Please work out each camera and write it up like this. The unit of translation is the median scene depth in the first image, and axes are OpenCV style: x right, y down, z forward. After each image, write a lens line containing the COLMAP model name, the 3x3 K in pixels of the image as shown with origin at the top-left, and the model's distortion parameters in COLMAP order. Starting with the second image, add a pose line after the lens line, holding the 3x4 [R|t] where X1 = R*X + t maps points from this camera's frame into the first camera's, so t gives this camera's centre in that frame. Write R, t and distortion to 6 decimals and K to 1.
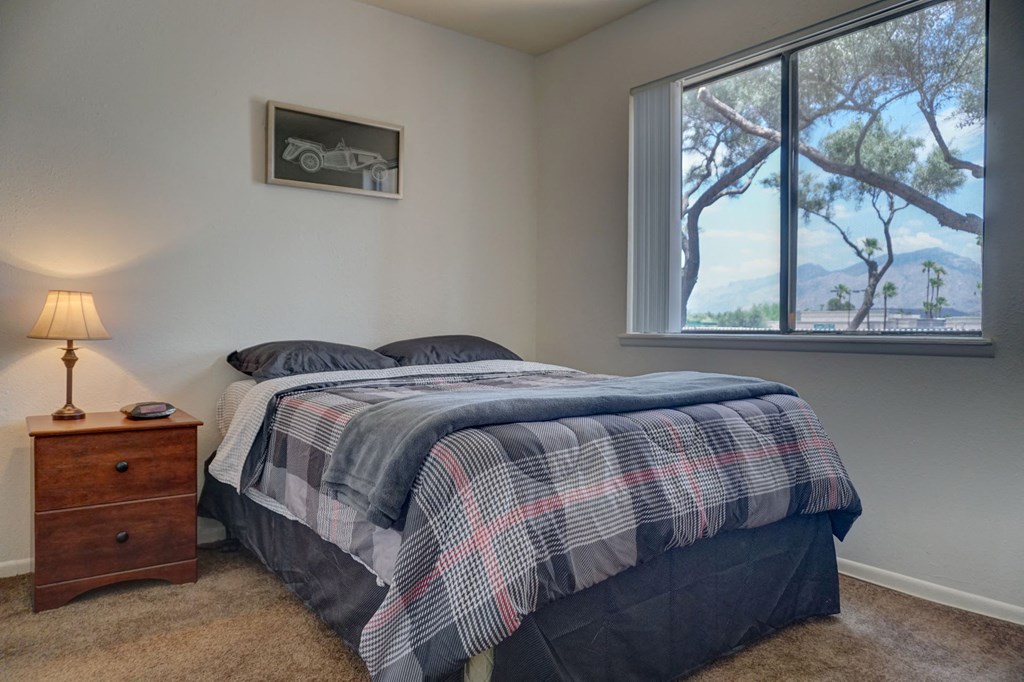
lens RADIAL K [[686.5, 0, 510.6], [0, 686.5, 338.7], [0, 0, 1]] dist [-0.049667, 0.033387]
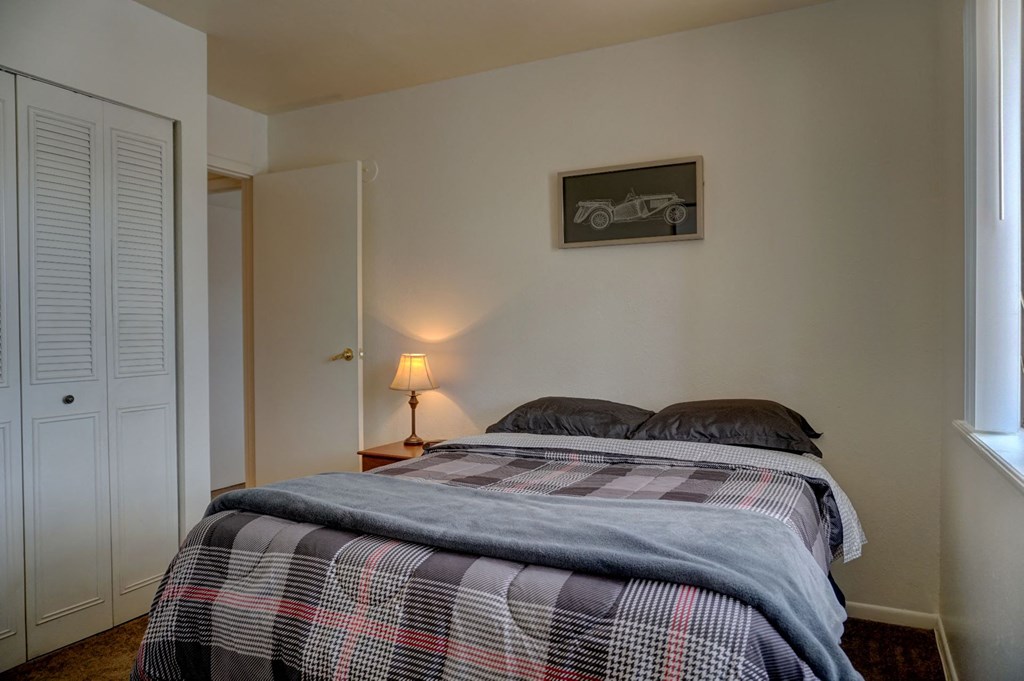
lens RADIAL K [[686.5, 0, 513.0], [0, 686.5, 341.4], [0, 0, 1]] dist [-0.049667, 0.033387]
pose [[0.437062, 0.001104, -0.899431, 0.610290], [-0.011566, 0.999923, -0.004393, -0.079030], [0.899357, 0.012322, 0.437041, 0.478718]]
